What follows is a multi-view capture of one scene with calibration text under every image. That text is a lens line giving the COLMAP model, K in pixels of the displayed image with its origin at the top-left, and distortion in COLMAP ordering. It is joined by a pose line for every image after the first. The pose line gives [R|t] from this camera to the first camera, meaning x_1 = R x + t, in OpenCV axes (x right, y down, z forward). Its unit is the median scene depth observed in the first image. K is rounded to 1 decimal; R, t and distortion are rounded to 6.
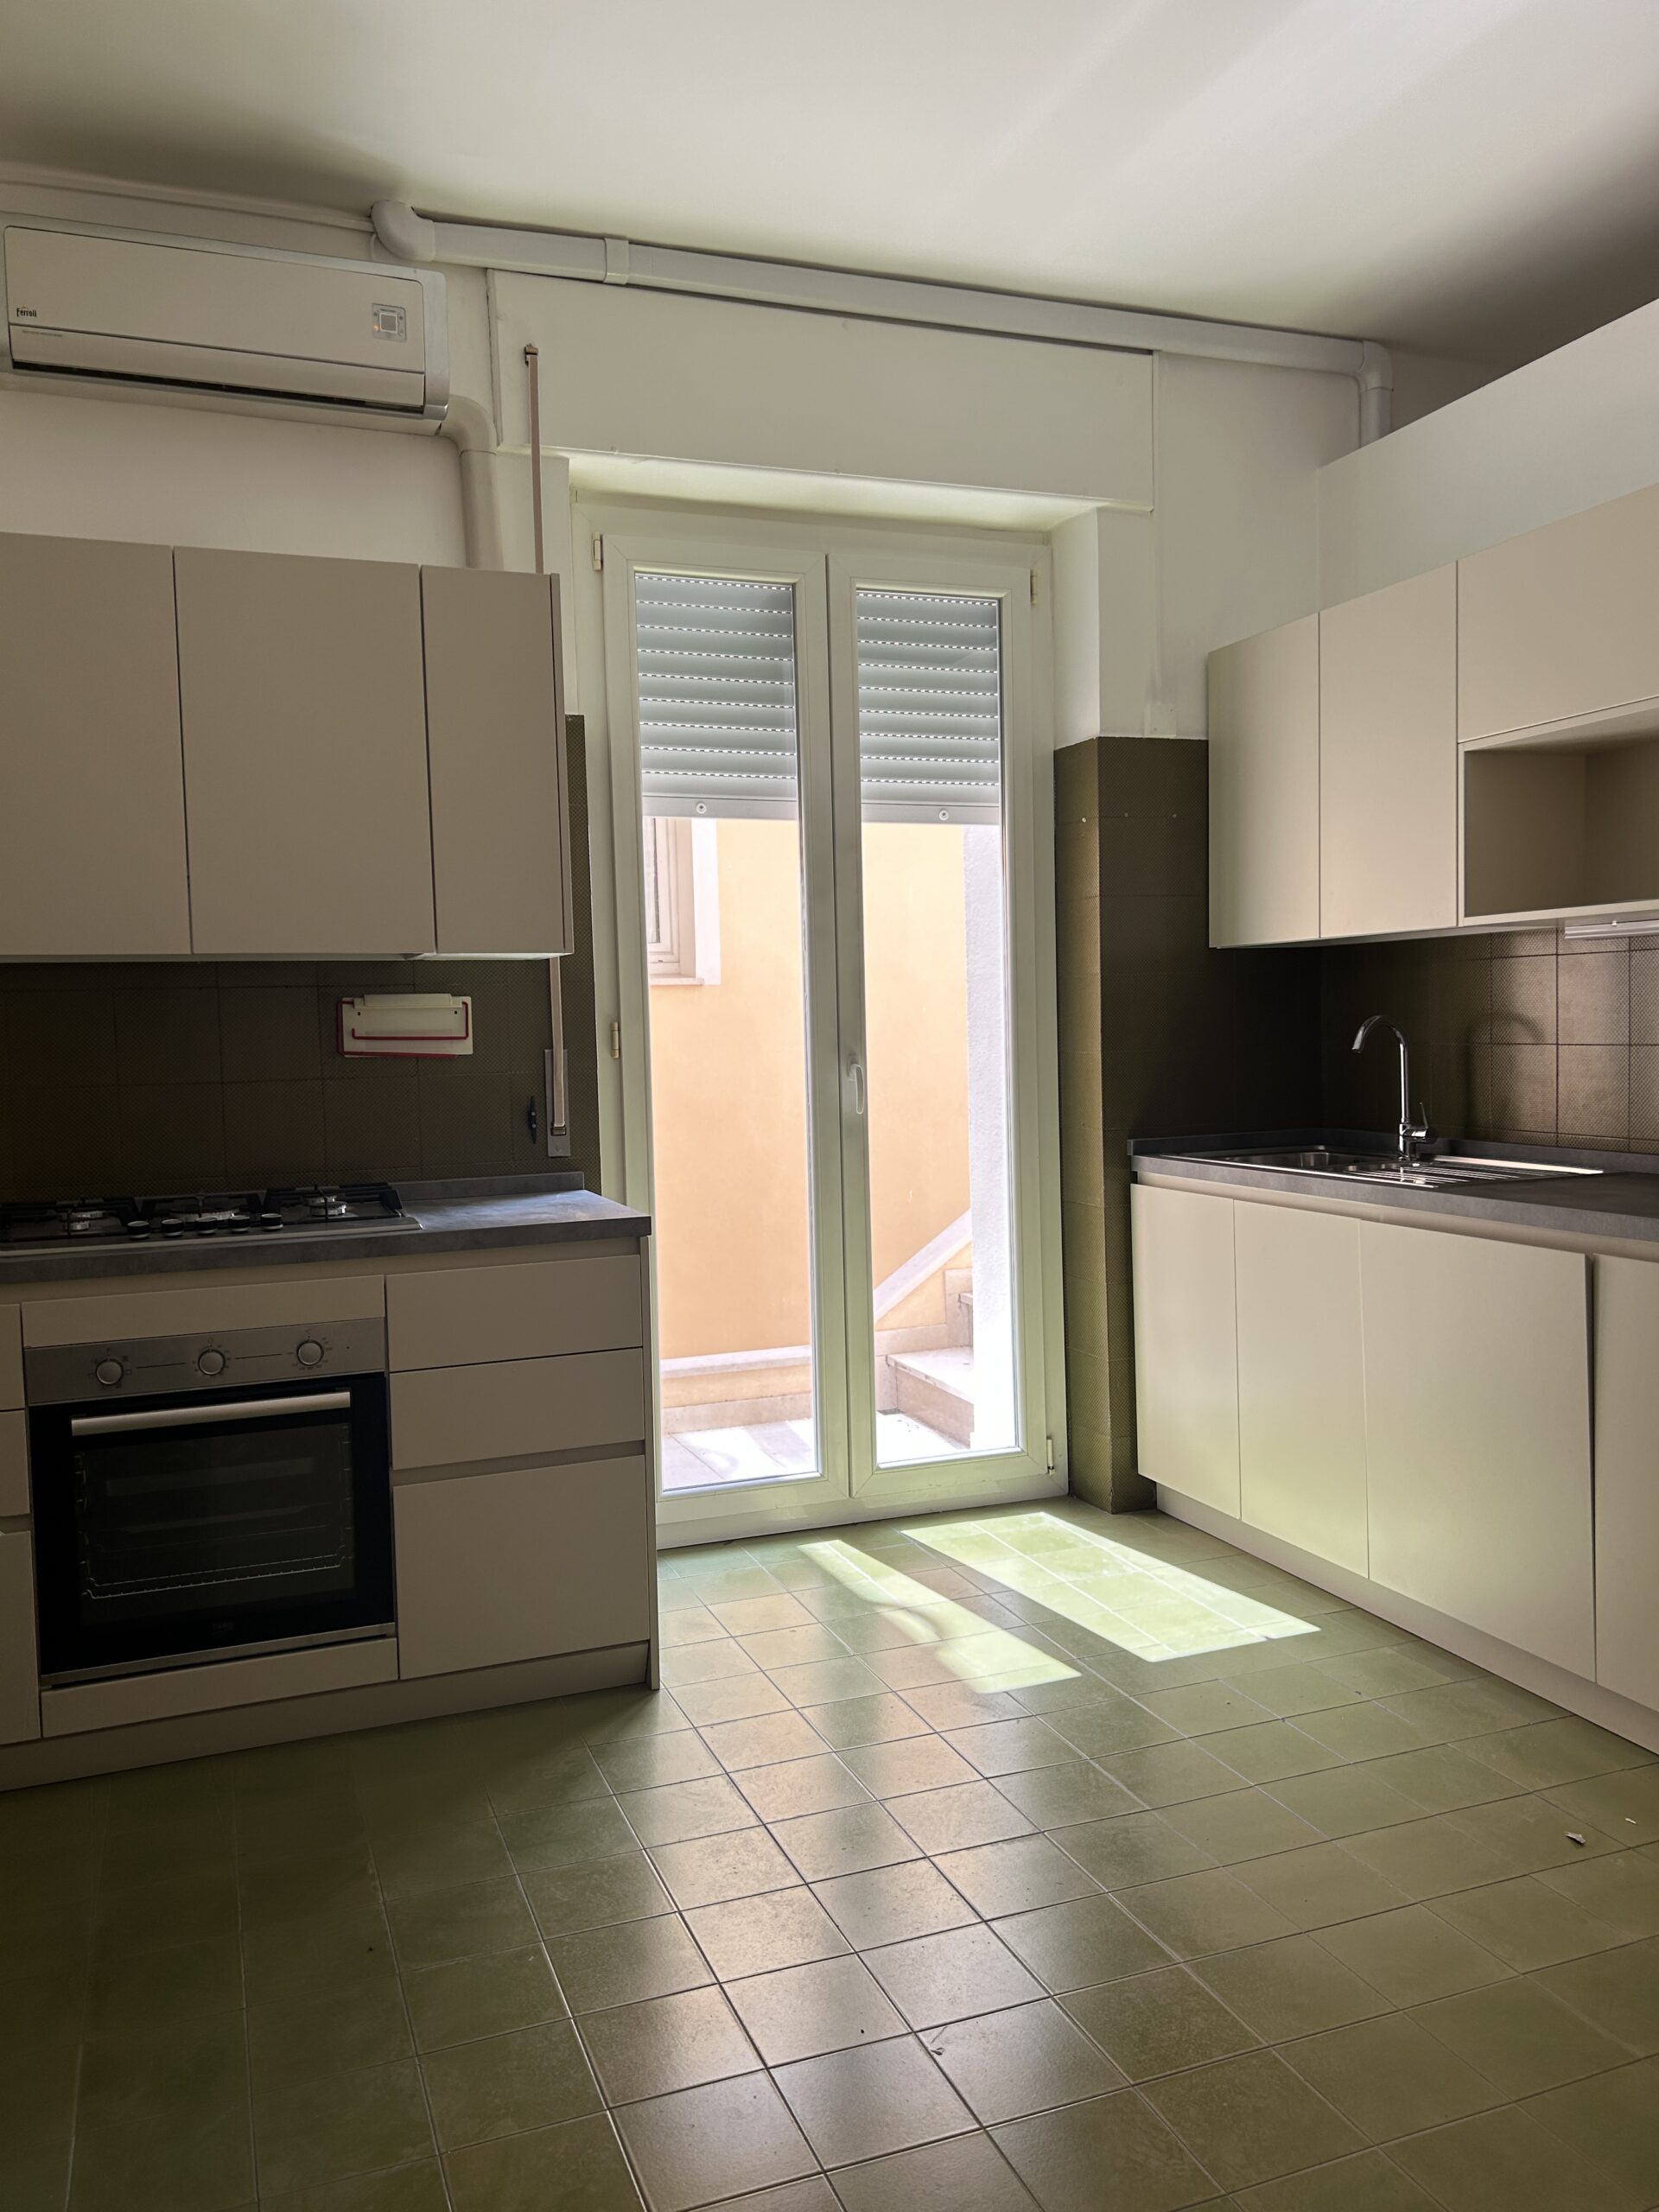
lens RADIAL K [[1668.4, 0, 829.5], [0, 1668.4, 1106.0], [0, 0, 1]] dist [0.012823, 0.000516]
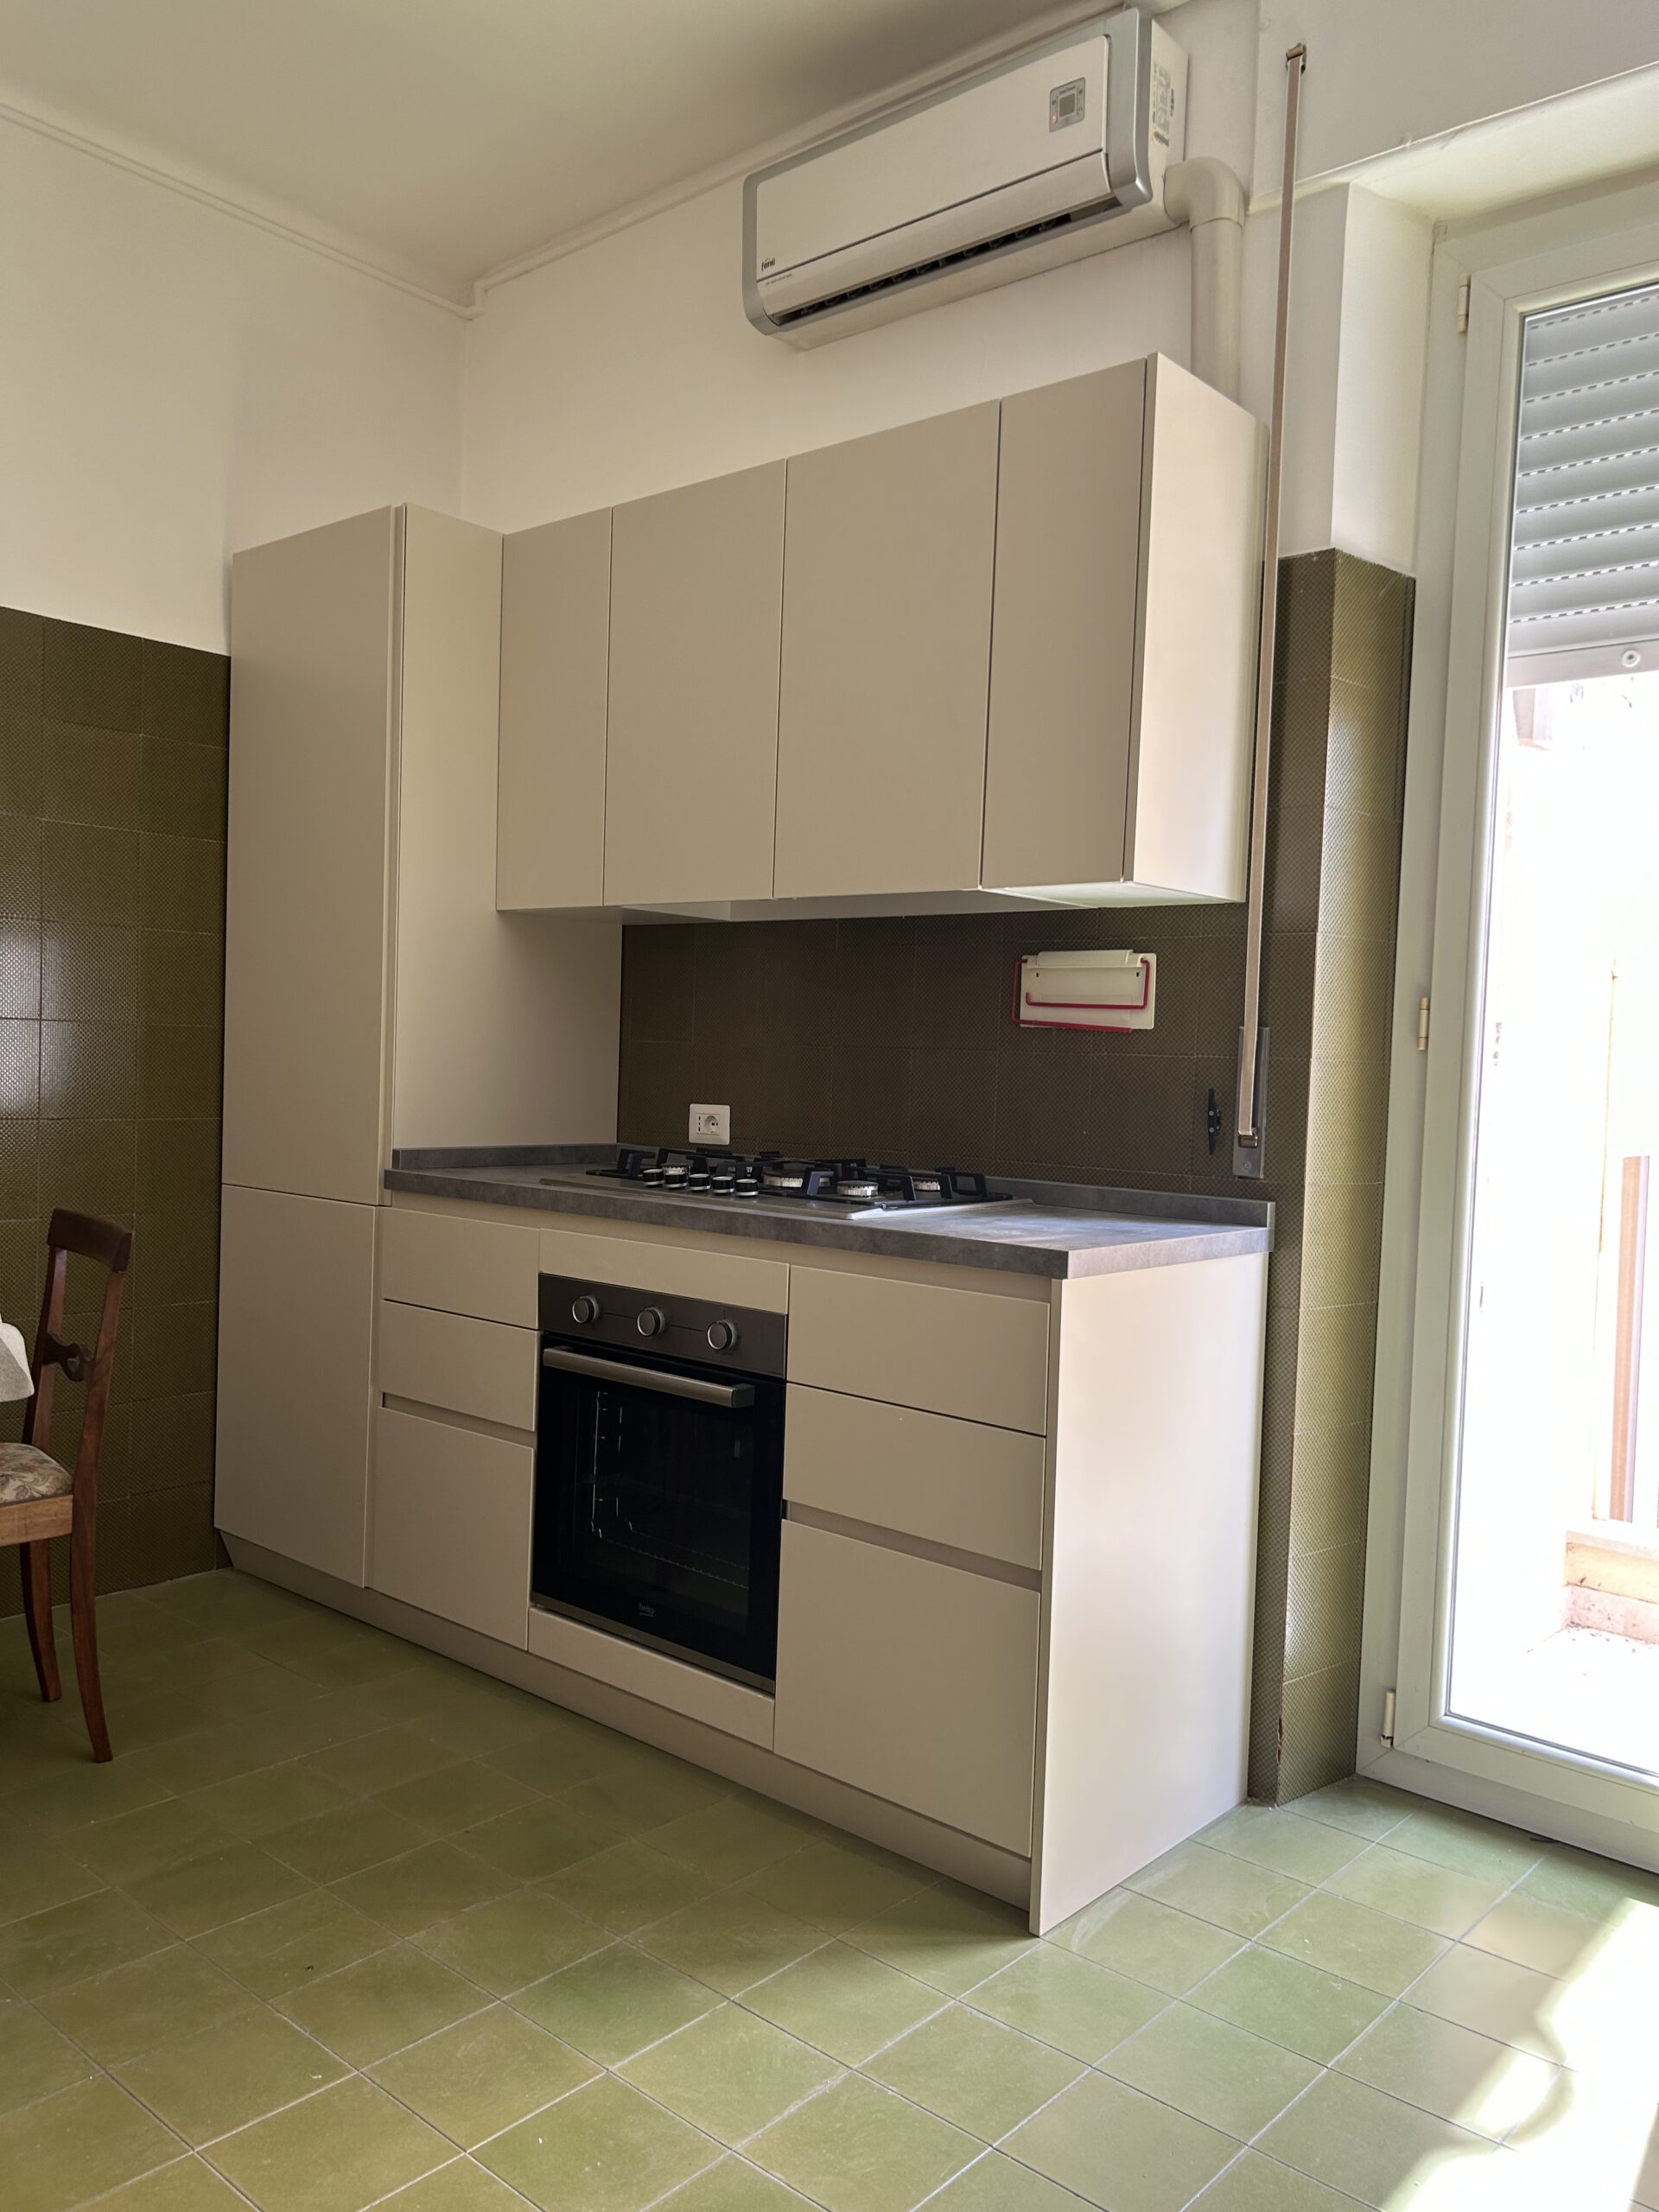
lens RADIAL K [[1691.2, 0, 829.5], [0, 1691.2, 1106.0], [0, 0, 1]] dist [0.043474, -0.002971]
pose [[0.468733, 0.065780, -0.880887, 0.416871], [-0.094202, 0.995259, 0.024194, -0.000717], [0.878303, 0.071640, 0.472707, 0.519633]]
